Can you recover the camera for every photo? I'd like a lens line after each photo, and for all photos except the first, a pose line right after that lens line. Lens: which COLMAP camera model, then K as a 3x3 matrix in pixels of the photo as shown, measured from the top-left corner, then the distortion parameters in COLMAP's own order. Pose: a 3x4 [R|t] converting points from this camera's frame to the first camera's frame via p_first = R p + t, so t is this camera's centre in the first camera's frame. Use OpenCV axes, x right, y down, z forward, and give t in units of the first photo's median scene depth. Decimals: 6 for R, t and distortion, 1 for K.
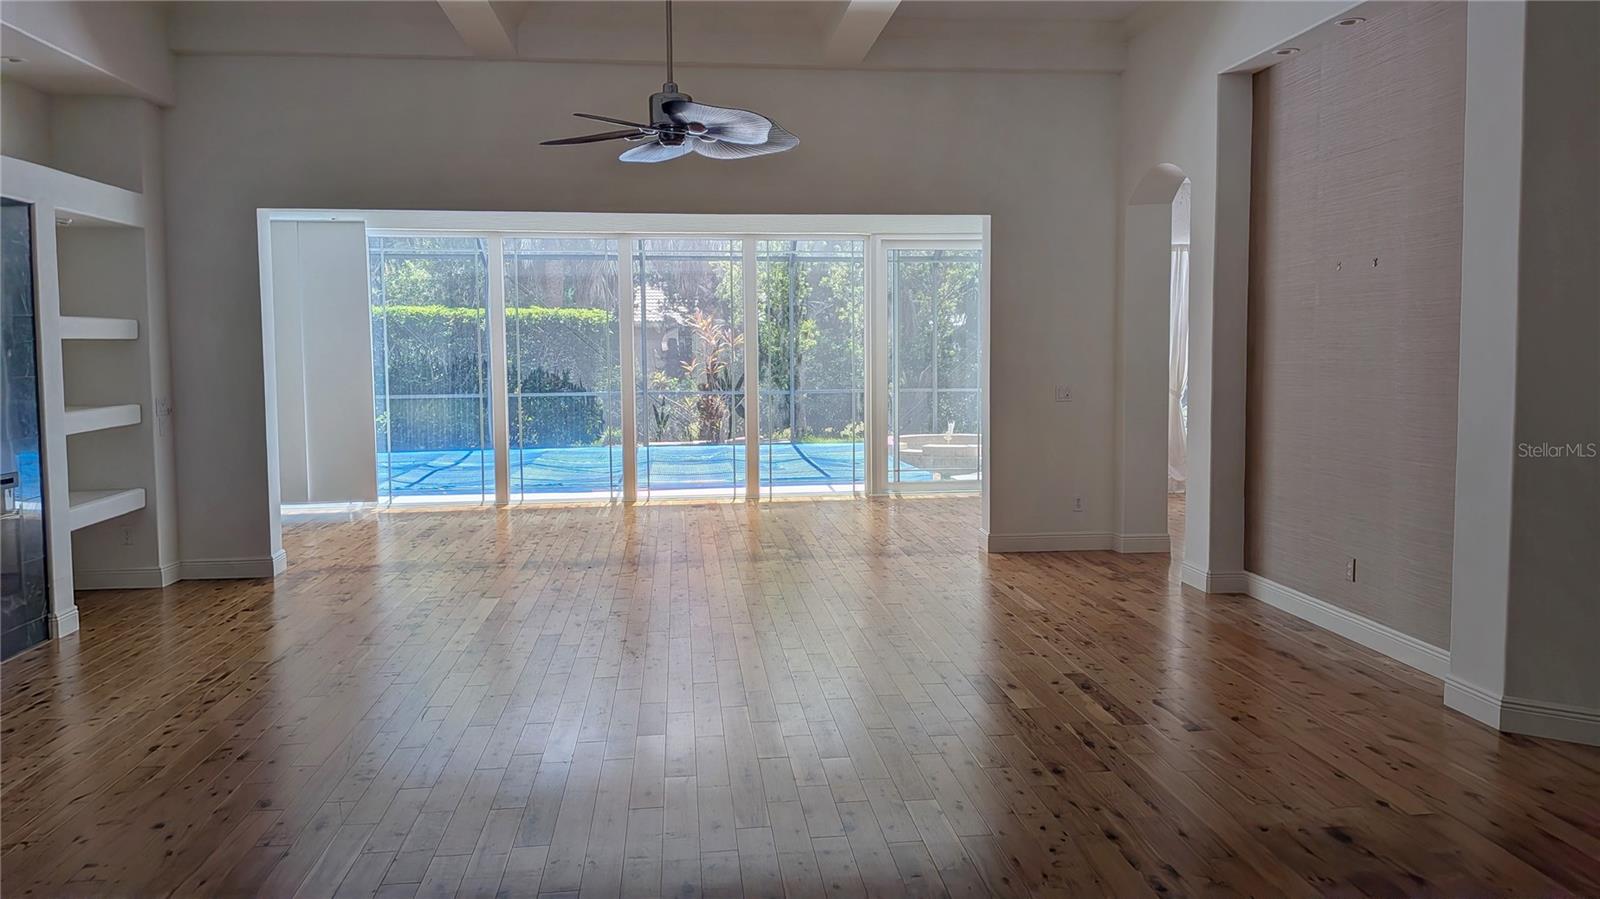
lens RADIAL K [[1156.6, 0, 810.4], [0, 1156.6, 446.8], [0, 0, 1]] dist [0.074245, -0.119992]
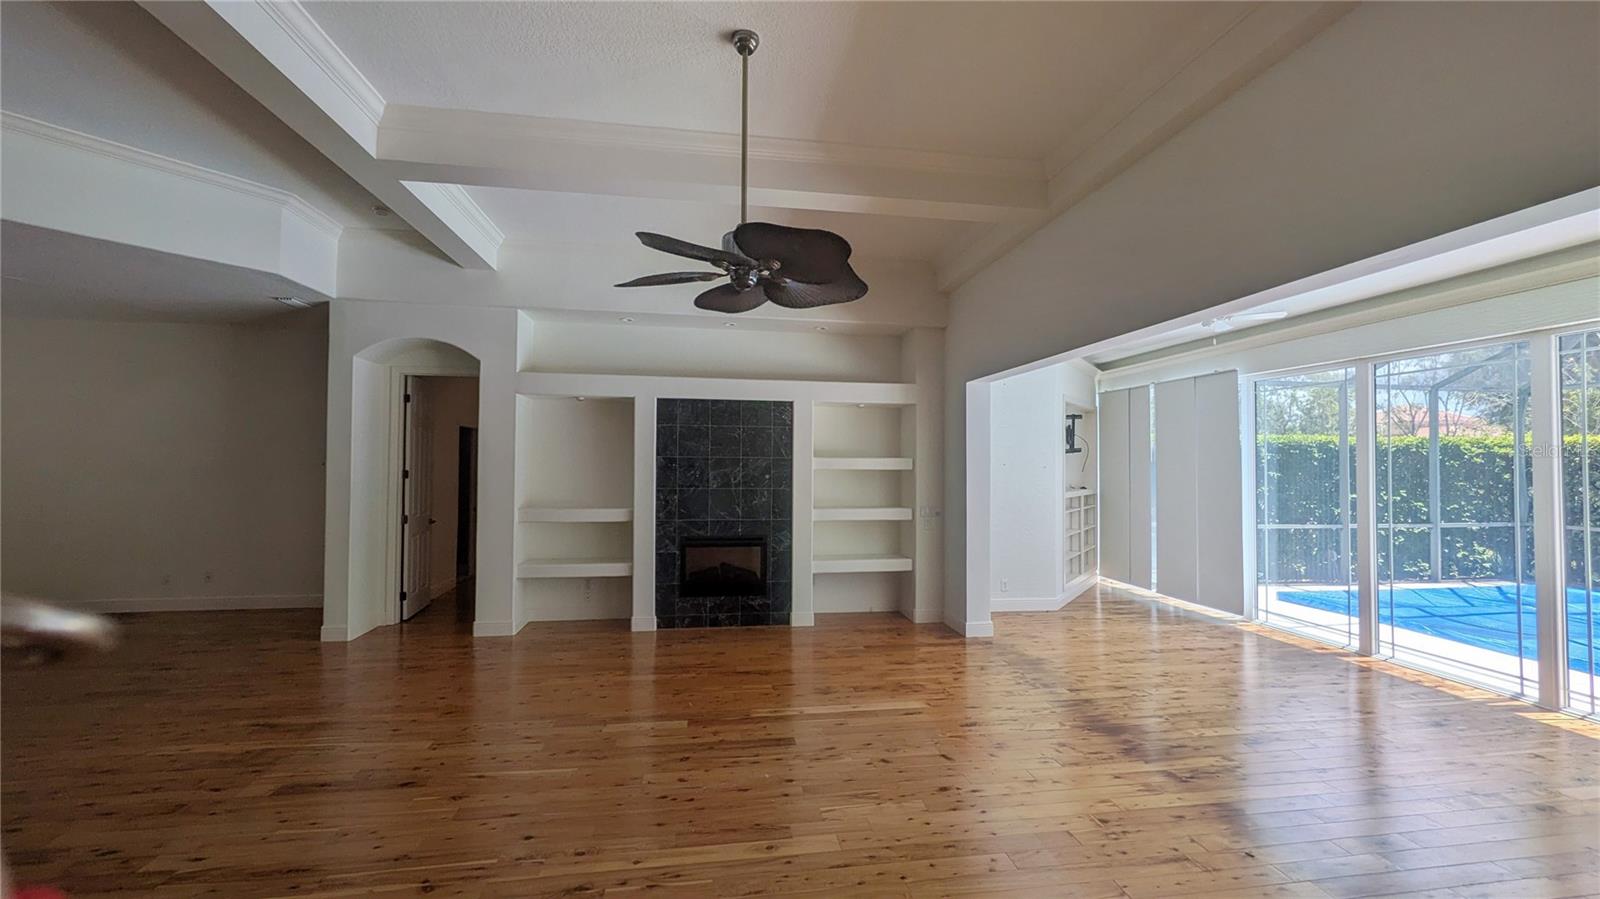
lens RADIAL K [[639.0, 0, 800.0], [0, 639.0, 449.5], [0, 0, 1]] dist [0.001935, -0.000001]
pose [[0.039352, -0.017129, -0.999079, 0.342038], [-0.094175, 0.995339, -0.020774, -0.087038], [0.994778, 0.094906, 0.037555, 0.814881]]
